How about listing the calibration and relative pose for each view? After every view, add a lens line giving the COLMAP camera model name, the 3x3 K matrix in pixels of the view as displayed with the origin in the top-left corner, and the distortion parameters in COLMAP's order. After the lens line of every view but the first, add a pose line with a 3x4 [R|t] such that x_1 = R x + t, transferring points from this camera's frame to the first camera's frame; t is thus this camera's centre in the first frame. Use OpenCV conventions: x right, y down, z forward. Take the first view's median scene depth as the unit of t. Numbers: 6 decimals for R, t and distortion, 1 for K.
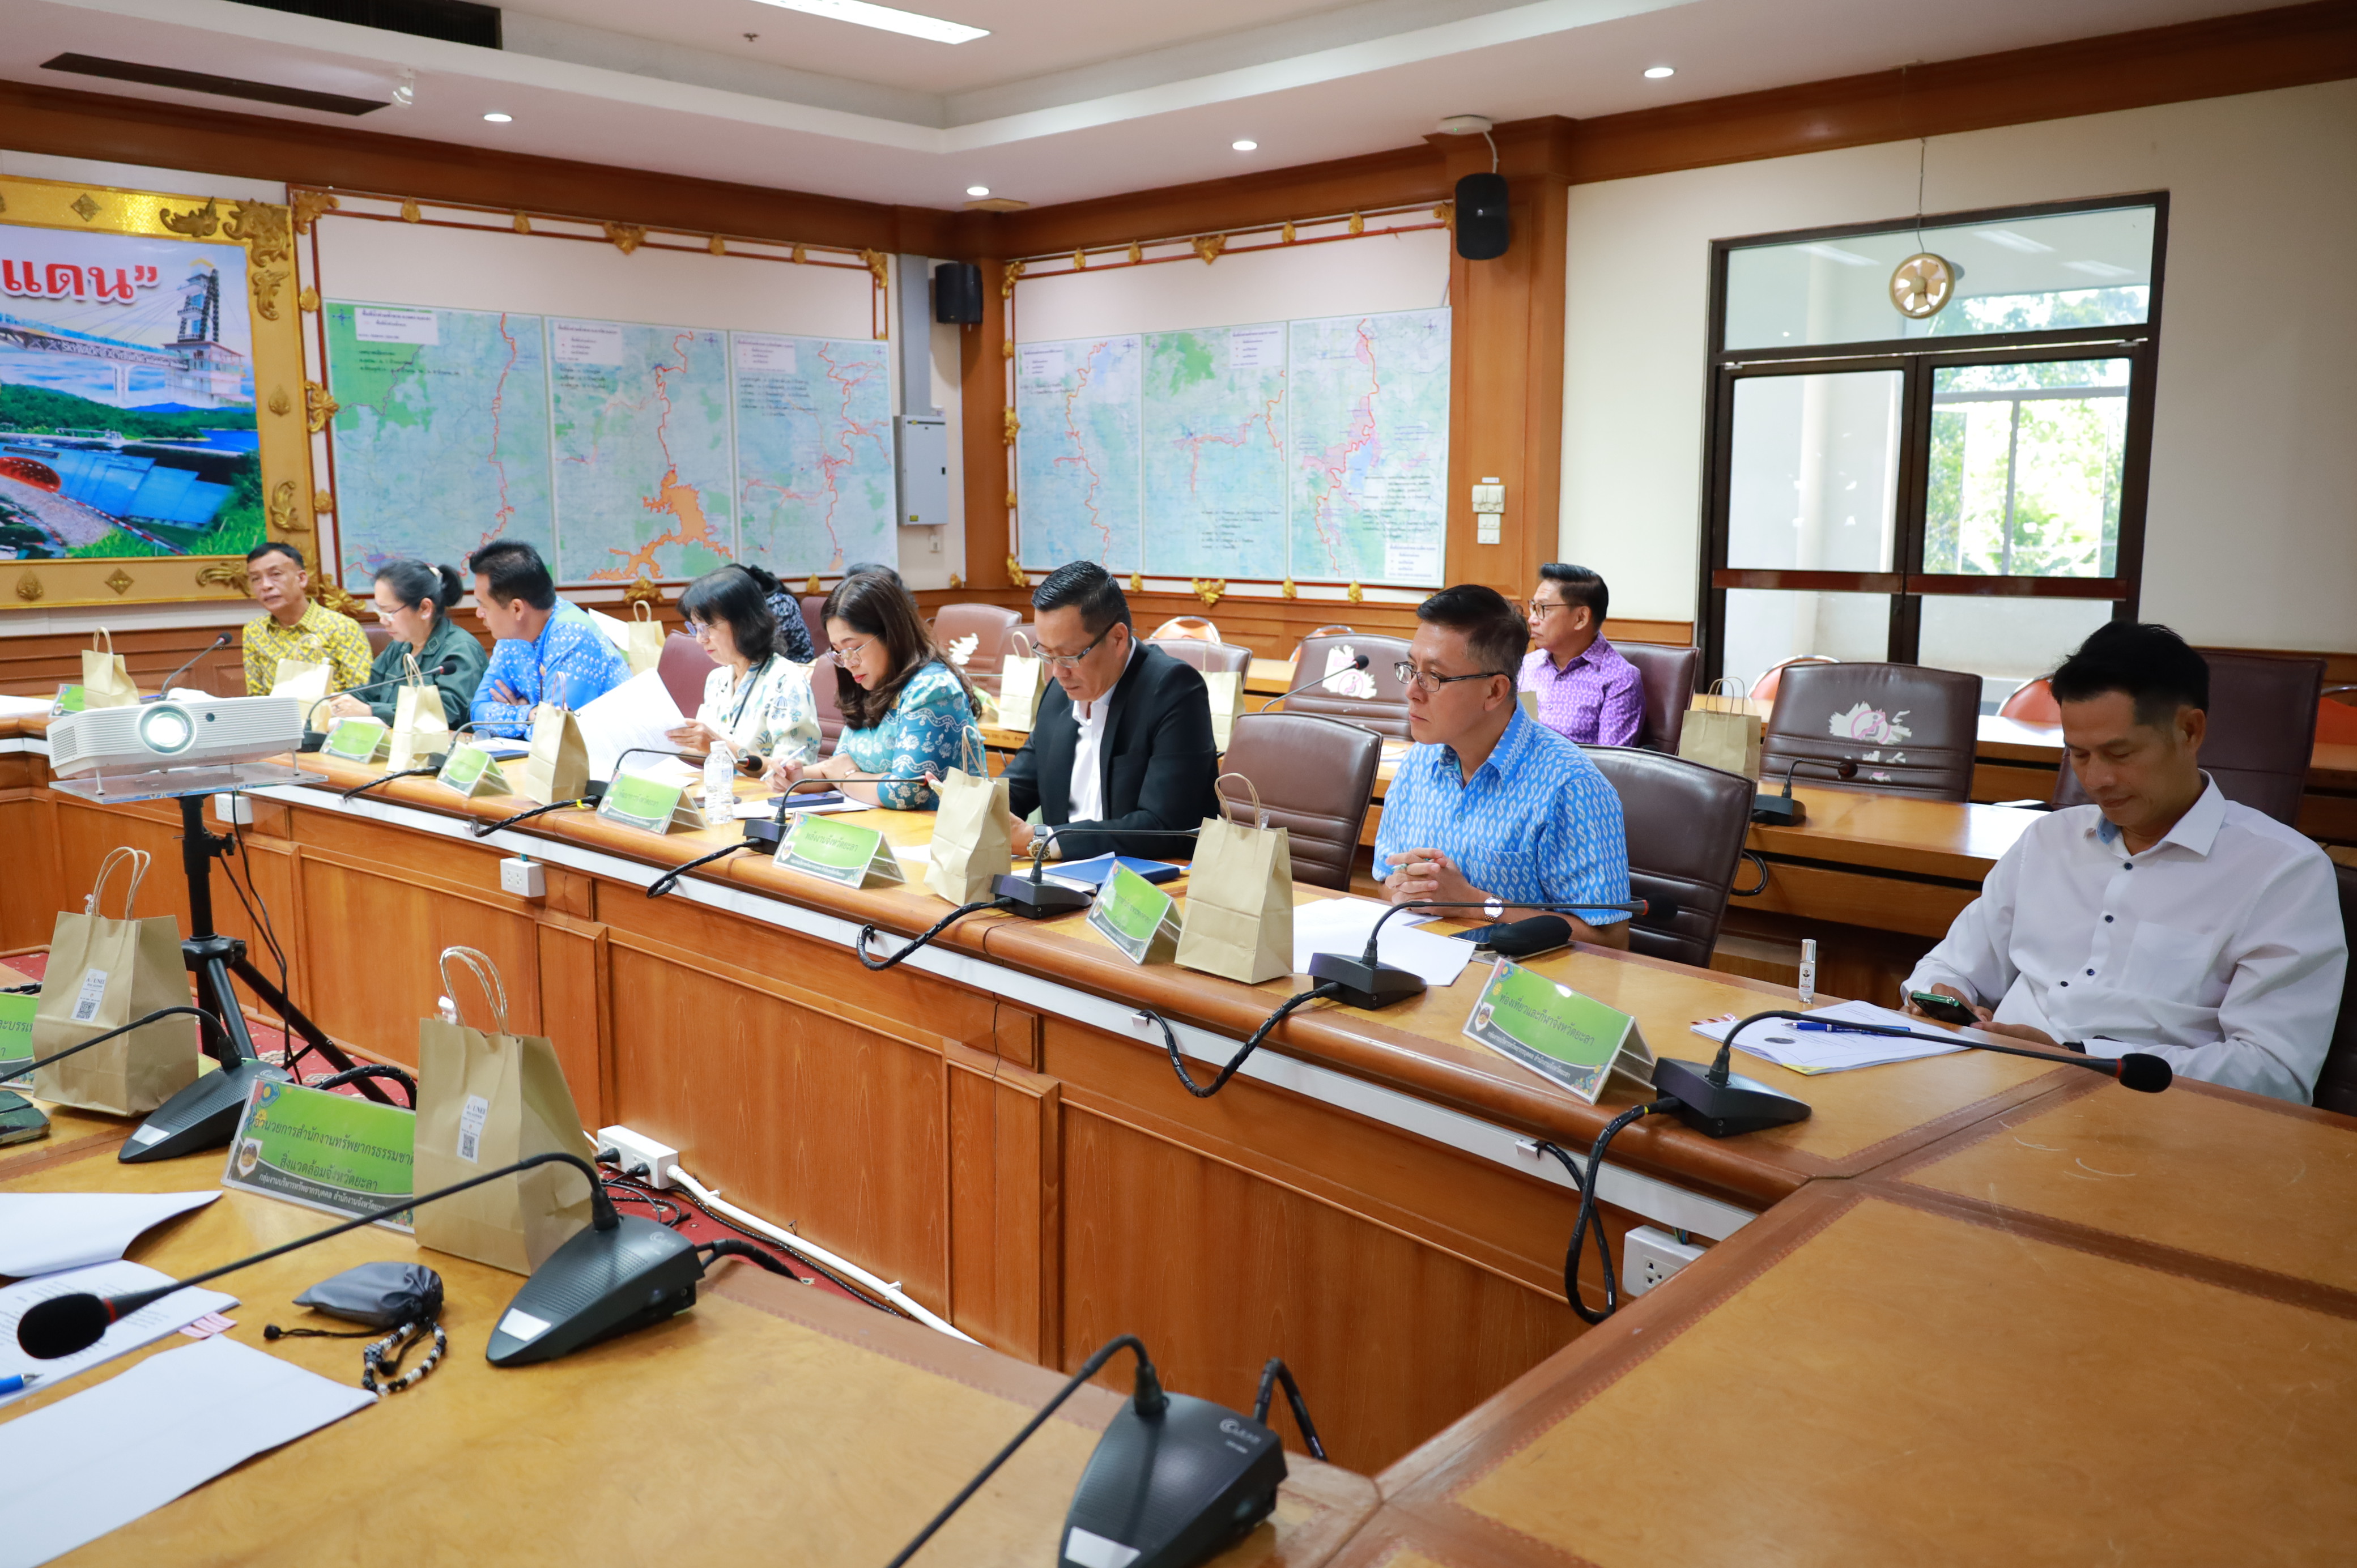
lens RADIAL K [[1845.4, 0, 1178.5], [0, 1845.4, 784.0], [0, 0, 1]] dist [0.010967, 0.003852]
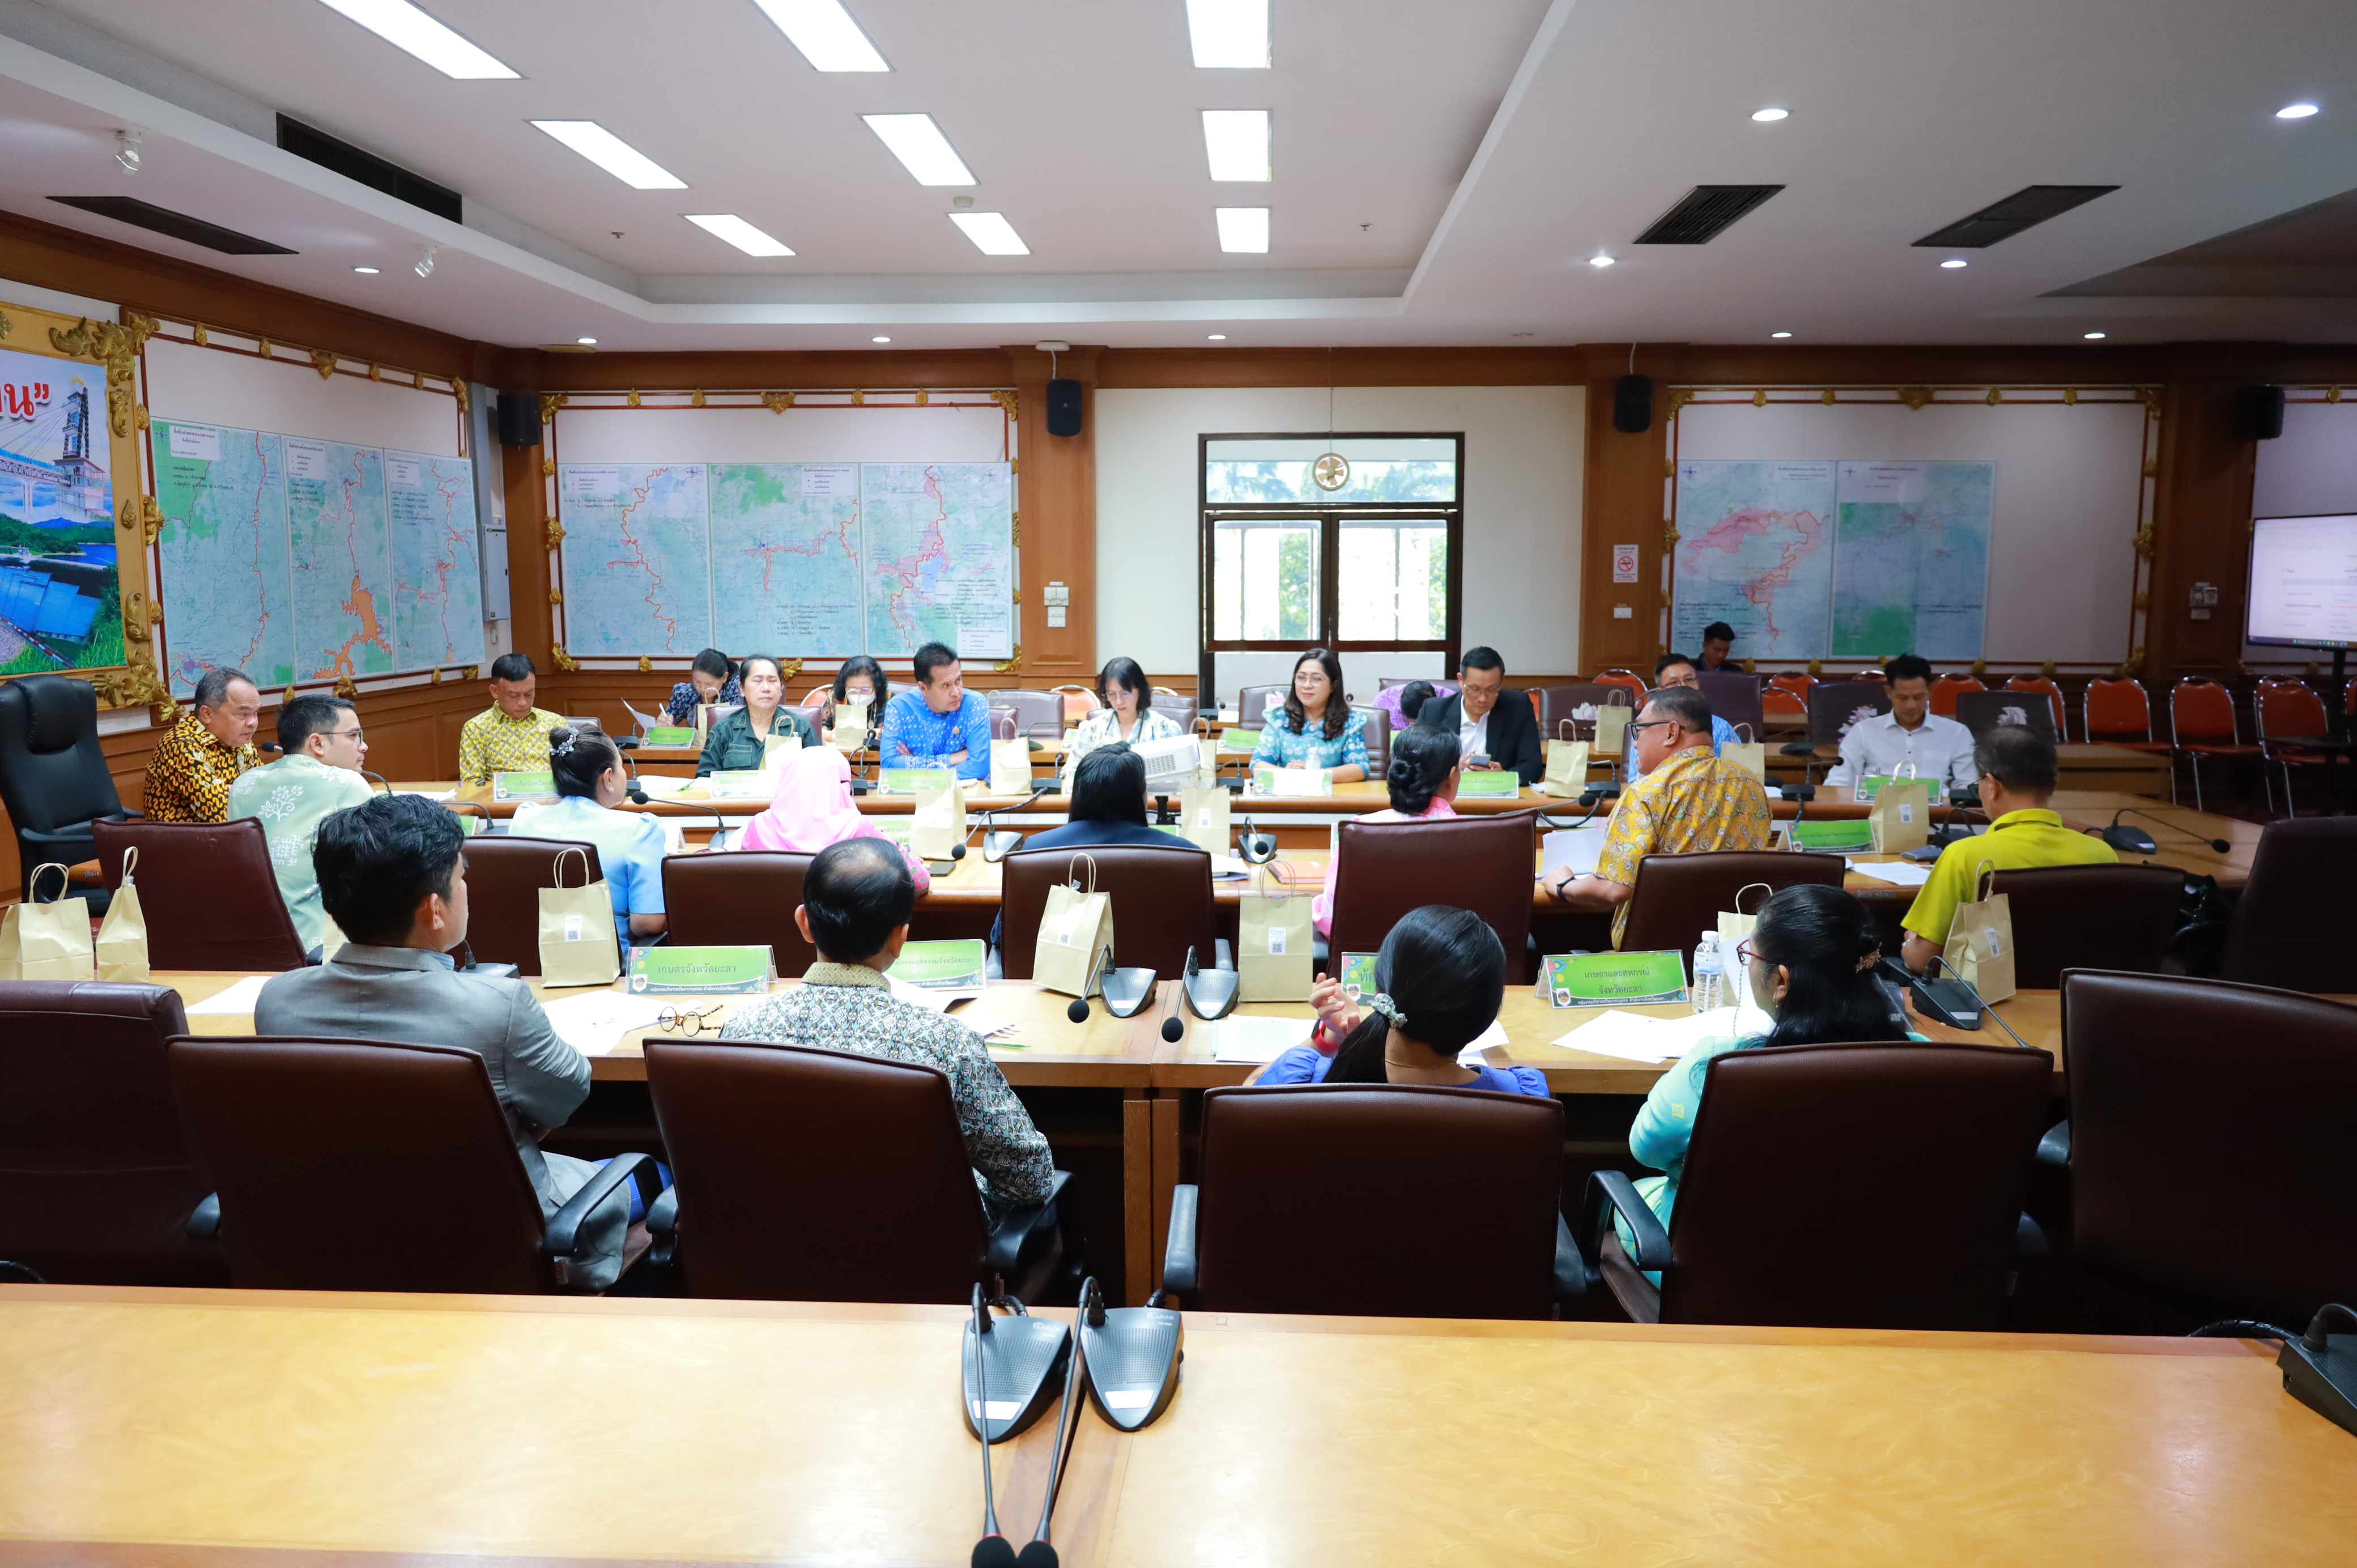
lens RADIAL K [[1749.3, 0, 1178.5], [0, 1749.3, 784.0], [0, 0, 1]] dist [0.002227, -0.000860]
pose [[0.755903, -0.080330, 0.649737, -0.641013], [0.100255, 0.994941, 0.006372, -0.006586], [-0.646962, 0.060323, 0.760133, -0.095335]]
